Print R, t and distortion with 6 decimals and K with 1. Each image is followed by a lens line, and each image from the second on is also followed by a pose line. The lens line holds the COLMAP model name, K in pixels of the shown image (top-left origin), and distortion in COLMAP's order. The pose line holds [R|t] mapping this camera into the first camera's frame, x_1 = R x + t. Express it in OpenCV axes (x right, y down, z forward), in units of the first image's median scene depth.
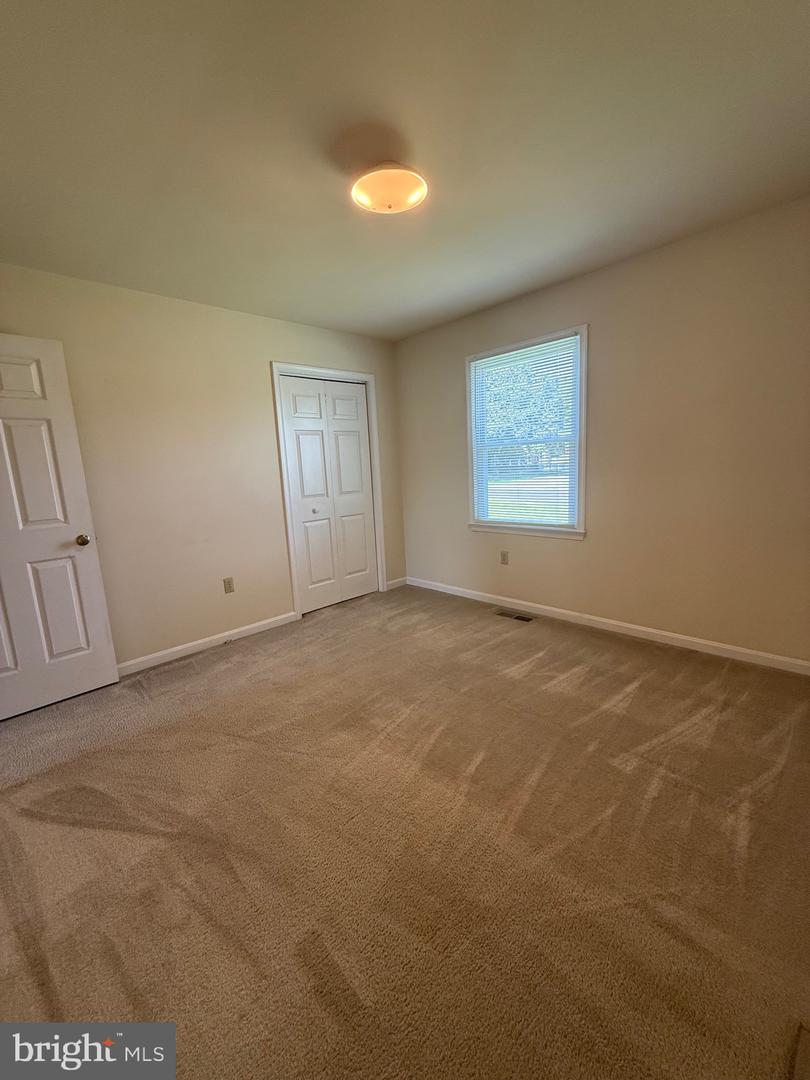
lens RADIAL K [[432.5, 0, 407.0], [0, 432.5, 534.8], [0, 0, 1]] dist [-0.003689, -0.000390]
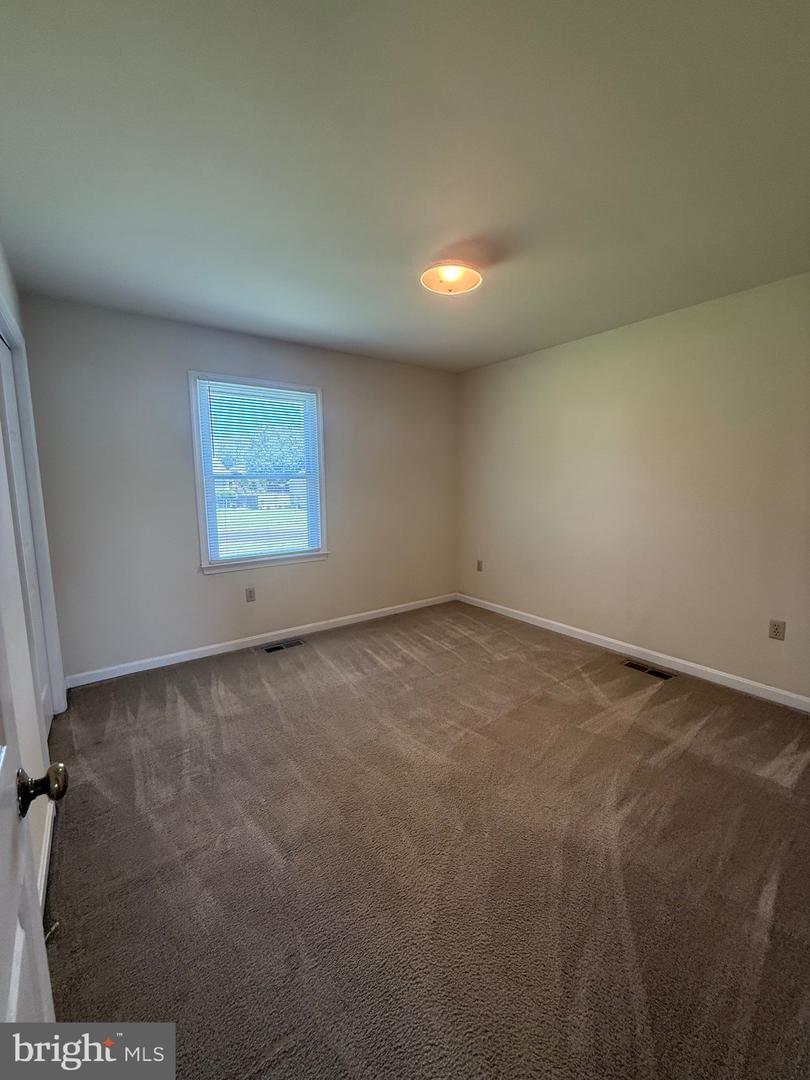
lens RADIAL K [[432.5, 0, 407.4], [0, 432.5, 538.6], [0, 0, 1]] dist [-0.003689, -0.000390]
pose [[0.136500, -0.096729, 0.985906, -0.681002], [0.148258, 0.986008, 0.076213, -0.094284], [-0.979483, 0.135765, 0.148931, 0.519705]]
